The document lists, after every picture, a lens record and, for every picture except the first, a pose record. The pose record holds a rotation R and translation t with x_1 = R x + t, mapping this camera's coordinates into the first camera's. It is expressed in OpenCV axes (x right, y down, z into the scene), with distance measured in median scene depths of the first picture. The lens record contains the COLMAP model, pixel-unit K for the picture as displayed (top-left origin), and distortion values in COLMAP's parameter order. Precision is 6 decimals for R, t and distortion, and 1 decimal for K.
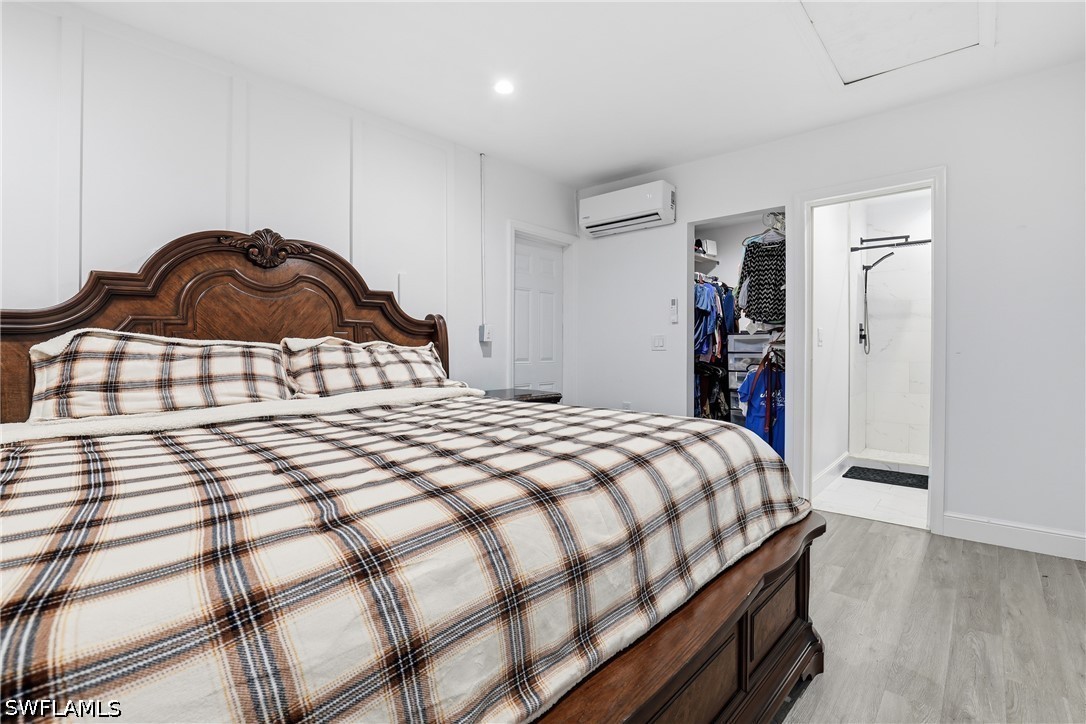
lens RADIAL K [[503.5, 0, 542.8], [0, 503.5, 339.6], [0, 0, 1]] dist [-0.002382, -0.000487]
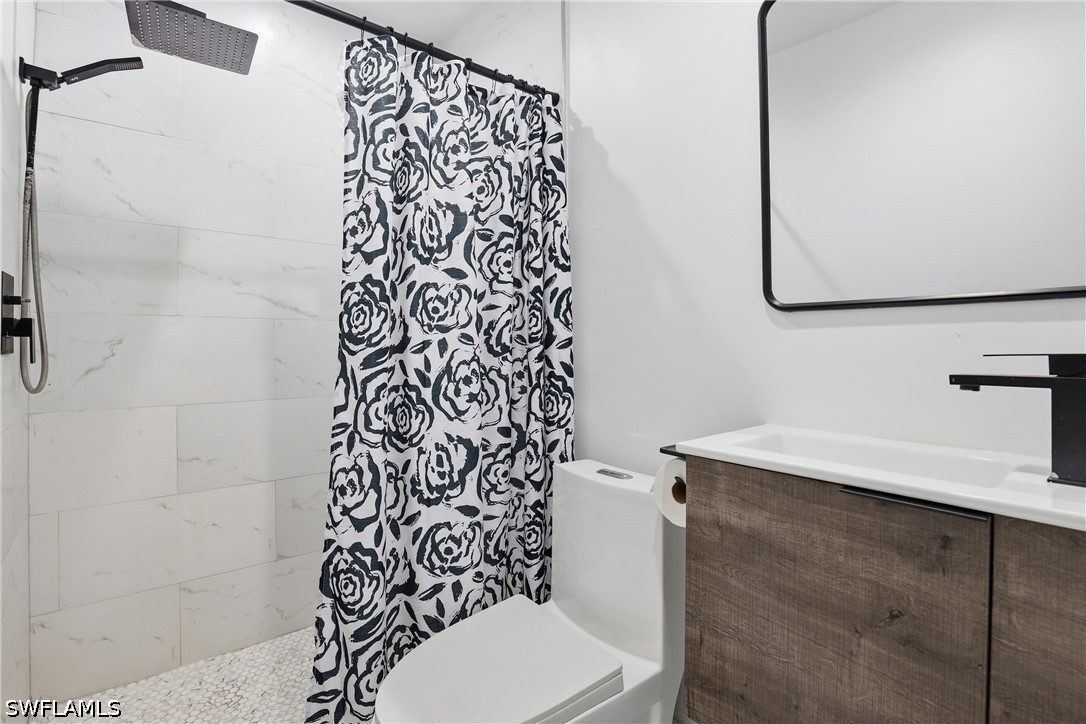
lens RADIAL K [[503.5, 0, 542.8], [0, 503.5, 339.6], [0, 0, 1]] dist [-0.002382, -0.000487]
pose [[0.163653, 0.010827, 0.986458, 0.229084], [-0.002294, 0.999941, -0.010595, 0.001754], [-0.986515, -0.000529, 0.163669, 0.371643]]
